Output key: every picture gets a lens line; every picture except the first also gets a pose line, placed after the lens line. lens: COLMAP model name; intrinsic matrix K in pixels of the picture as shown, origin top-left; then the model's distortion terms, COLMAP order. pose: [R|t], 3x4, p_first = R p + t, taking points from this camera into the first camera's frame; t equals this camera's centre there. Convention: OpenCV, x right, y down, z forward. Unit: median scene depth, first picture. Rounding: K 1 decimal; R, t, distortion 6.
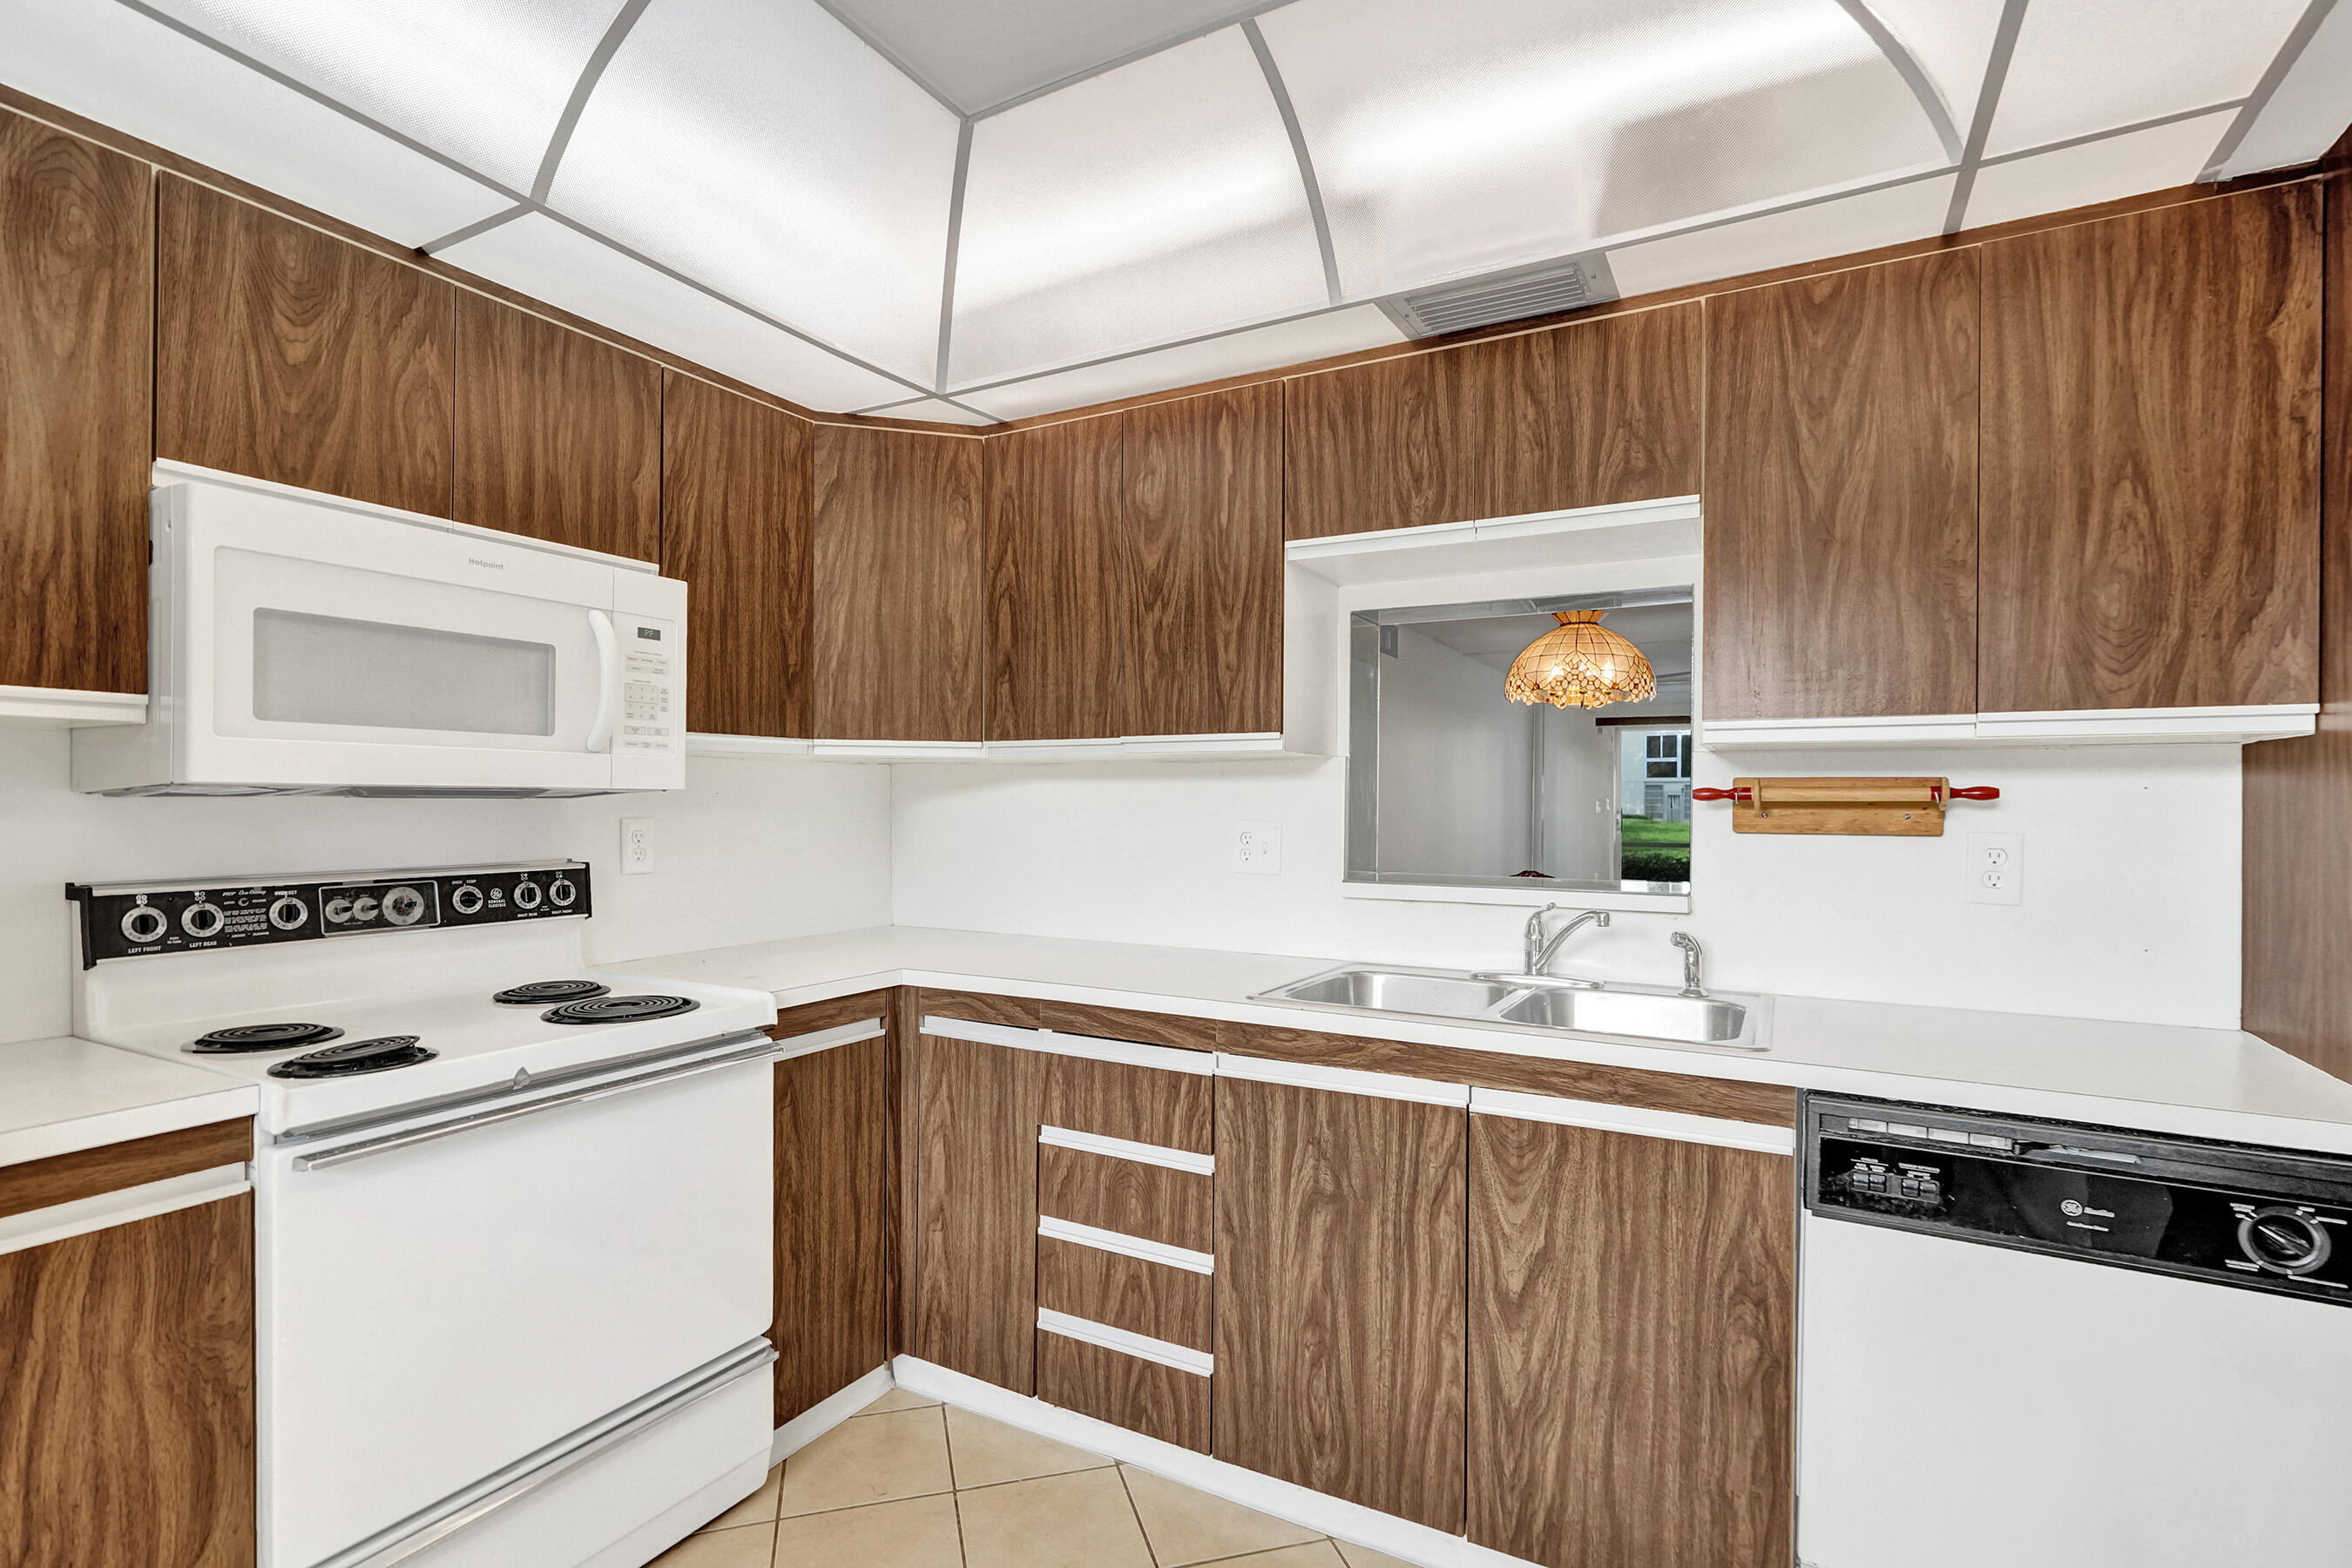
lens RADIAL K [[1095.8, 0, 1163.3], [0, 1095.8, 792.6], [0, 0, 1]] dist [-0.001843, 0.000291]
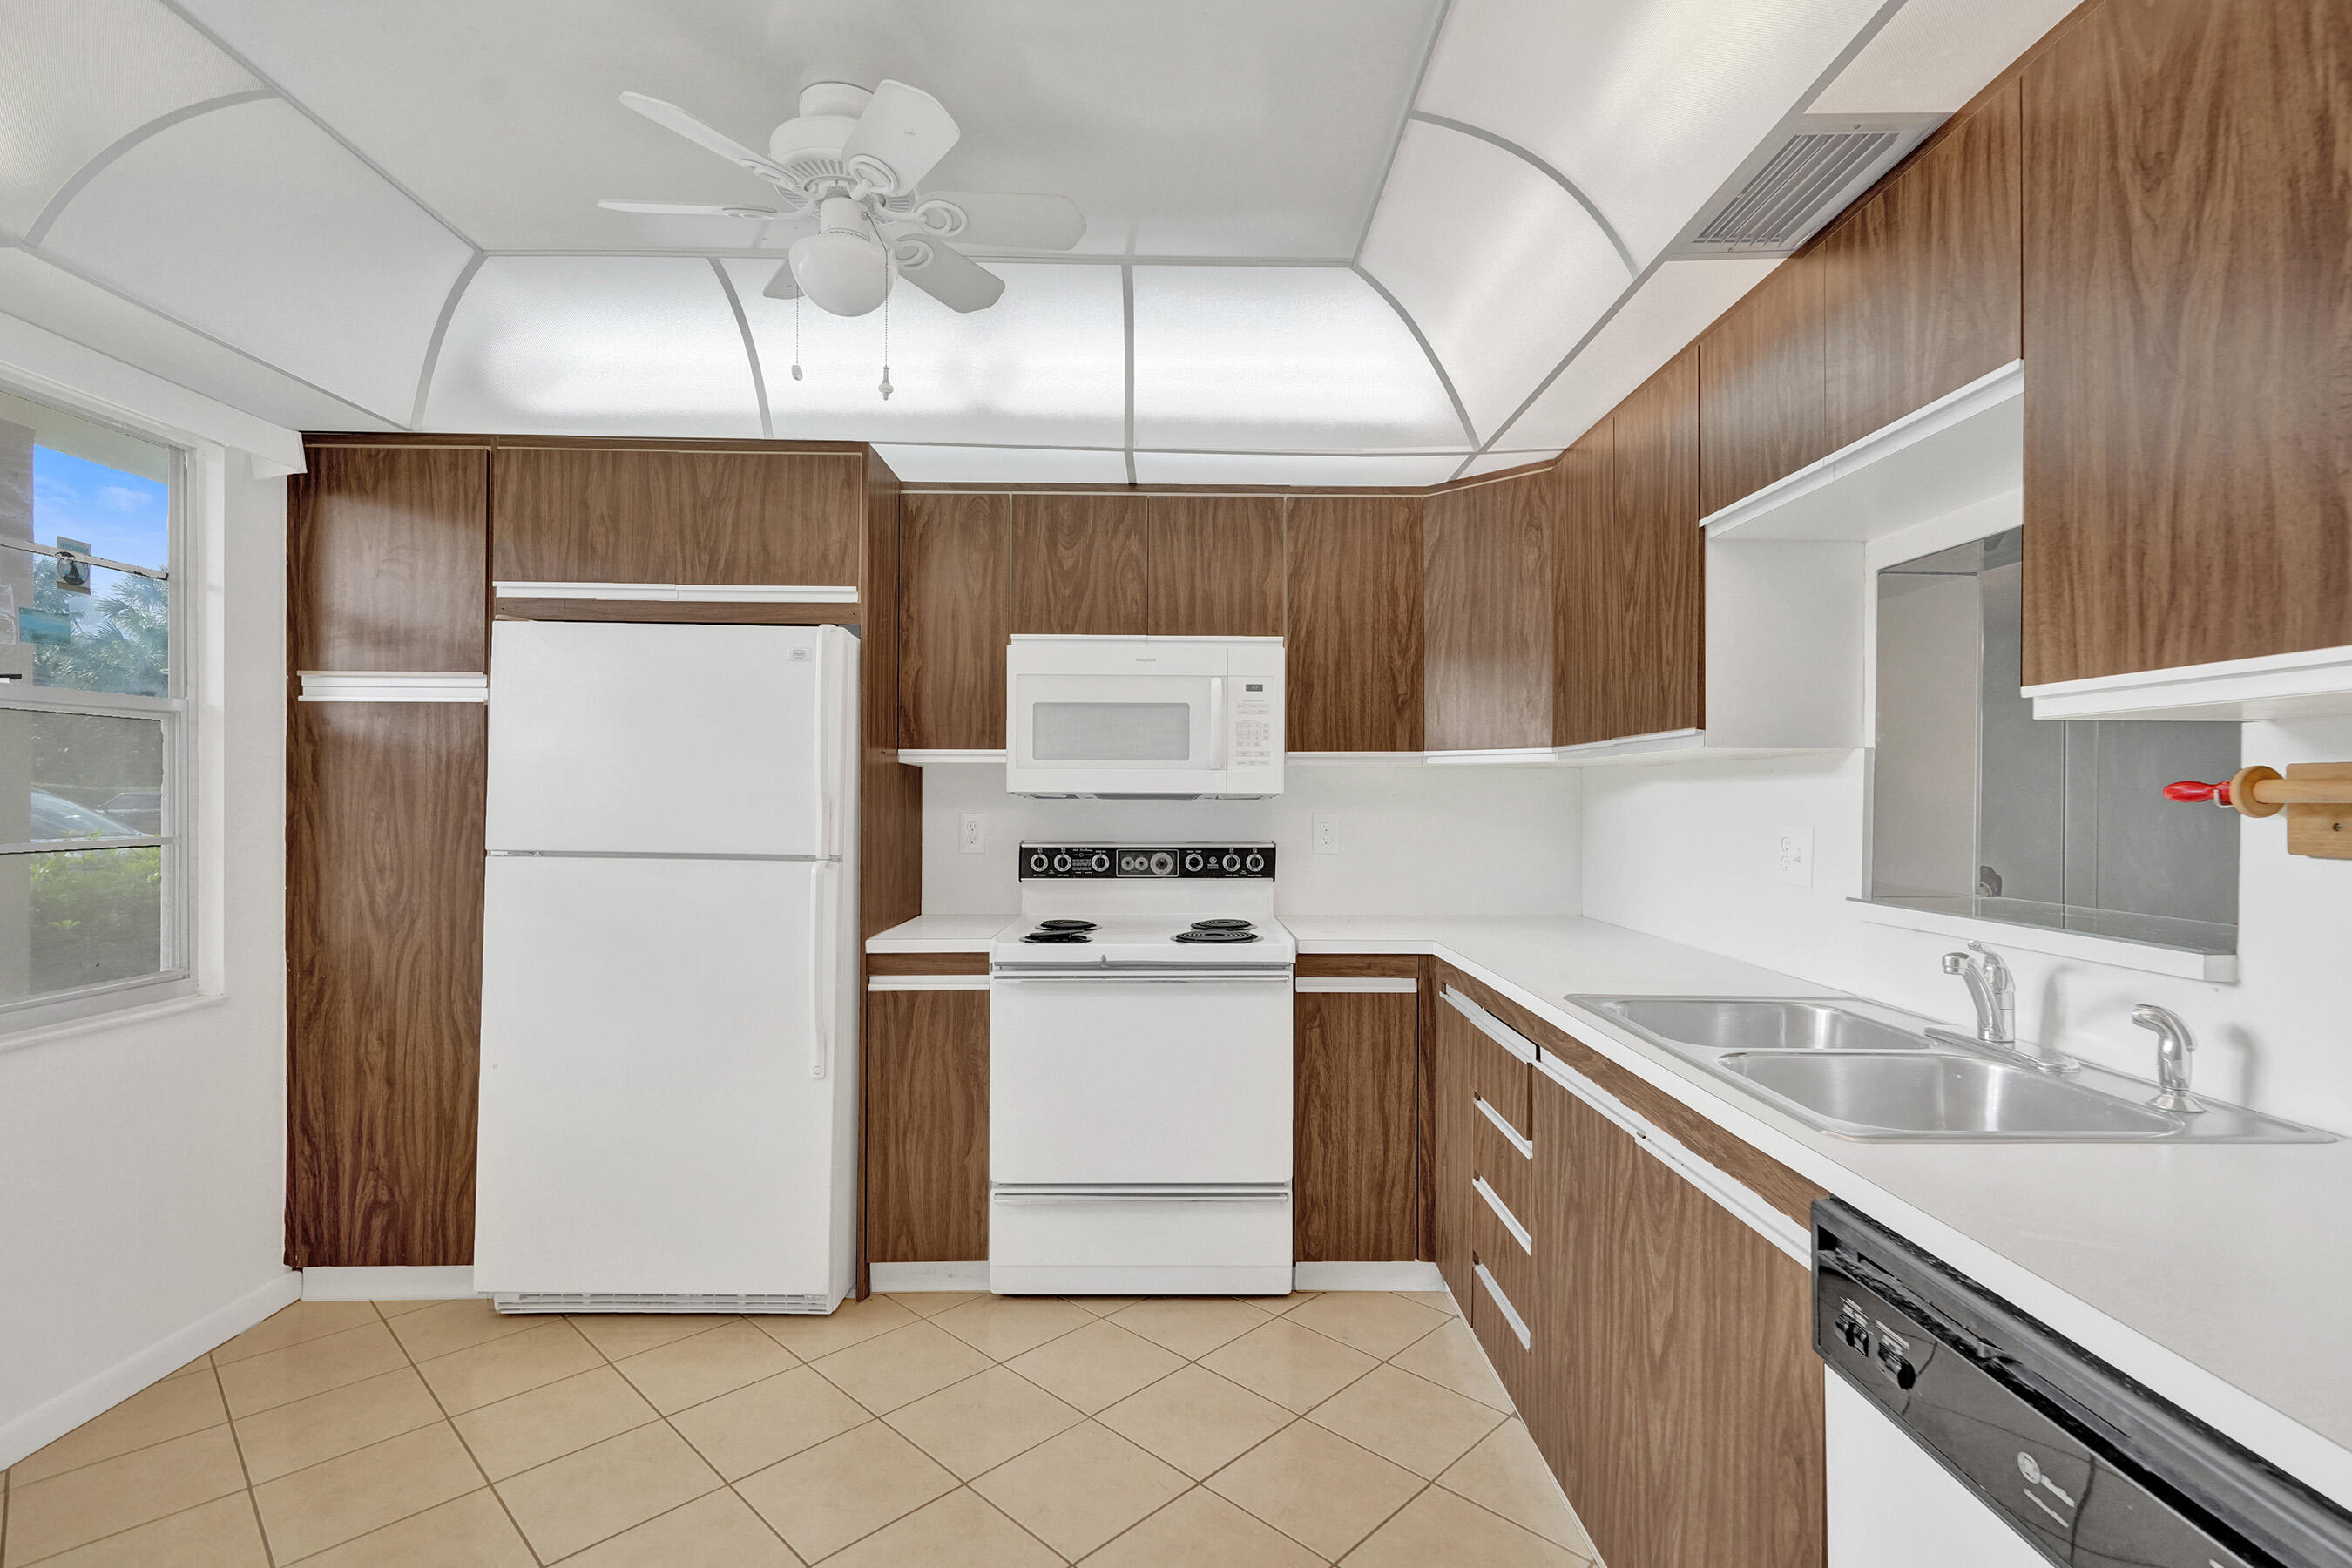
lens RADIAL K [[1057.6, 0, 1179.2], [0, 1057.6, 783.9], [0, 0, 1]] dist [-0.001400, 0.000274]
pose [[0.514050, -0.013297, -0.857657, 0.746930], [0.004249, 0.999907, -0.012956, 0.002262], [0.857750, 0.003016, 0.514059, 0.196045]]
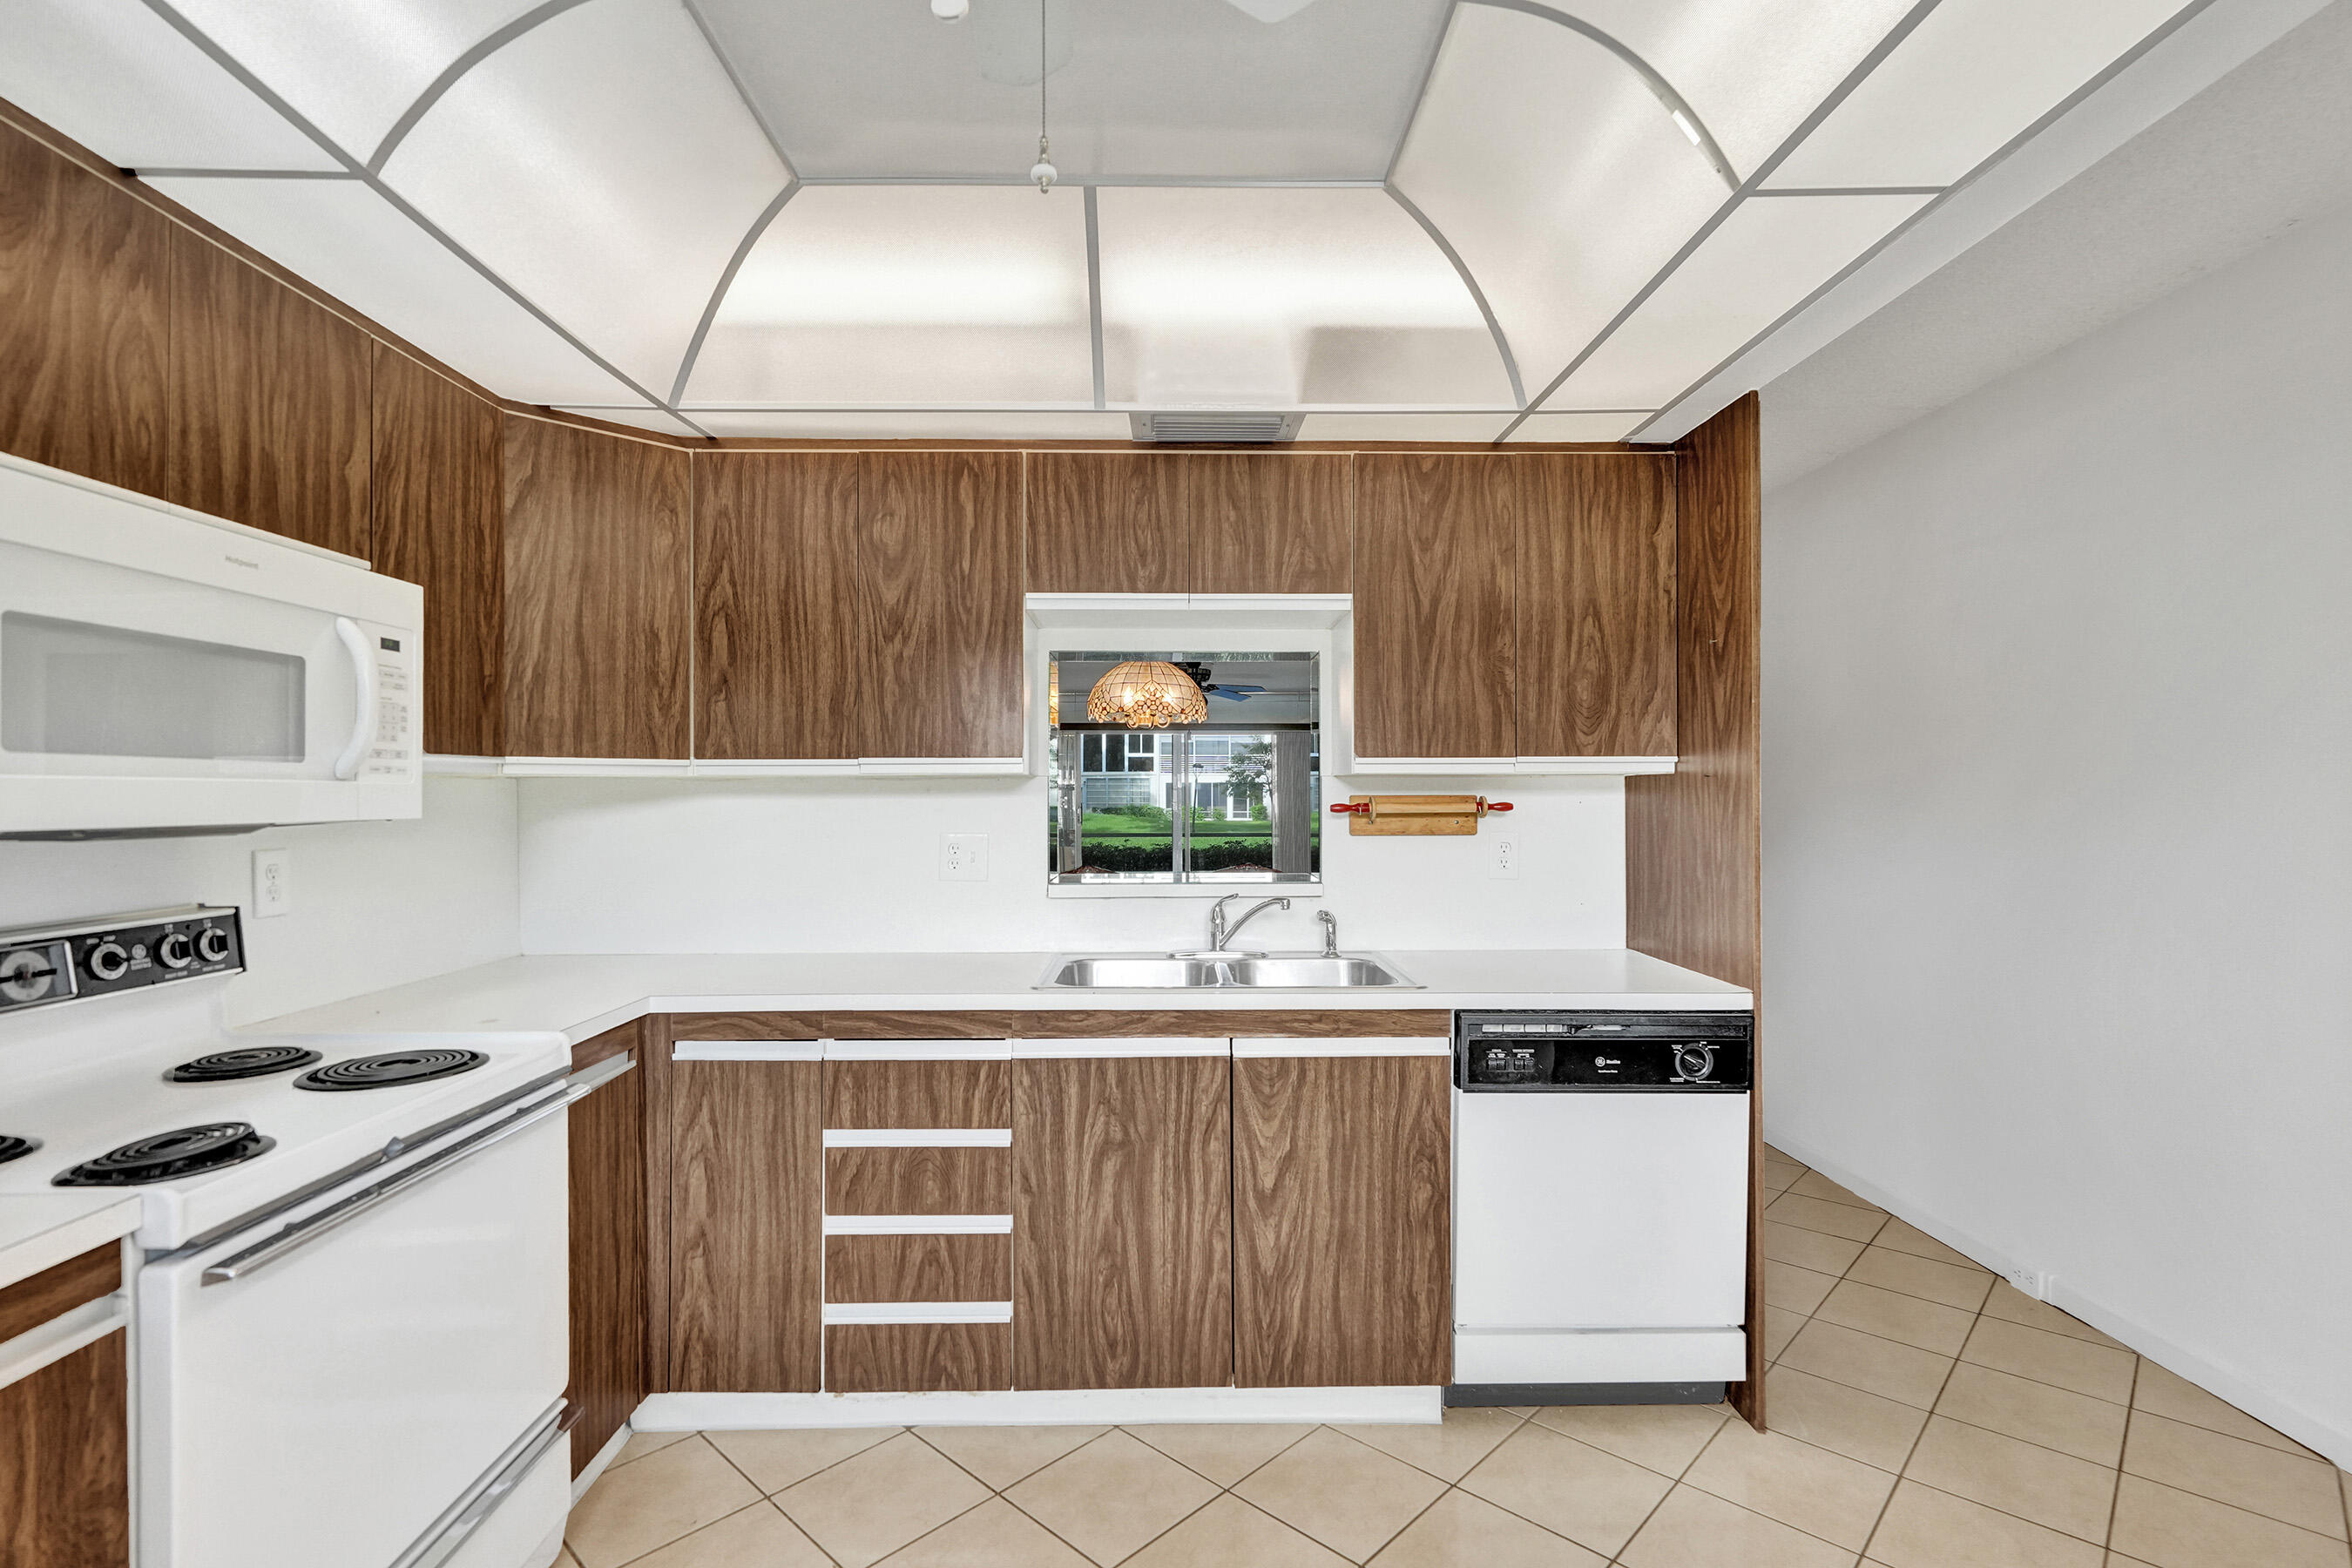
lens RADIAL K [[1093.6, 0, 1153.3], [0, 1093.6, 778.8], [0, 0, 1]] dist [-0.000137, 0.000438]
pose [[0.871929, -0.001792, 0.489629, -0.390739], [0.005076, 0.999973, -0.005380, -0.030366], [-0.489606, 0.007177, 0.871914, -0.080900]]
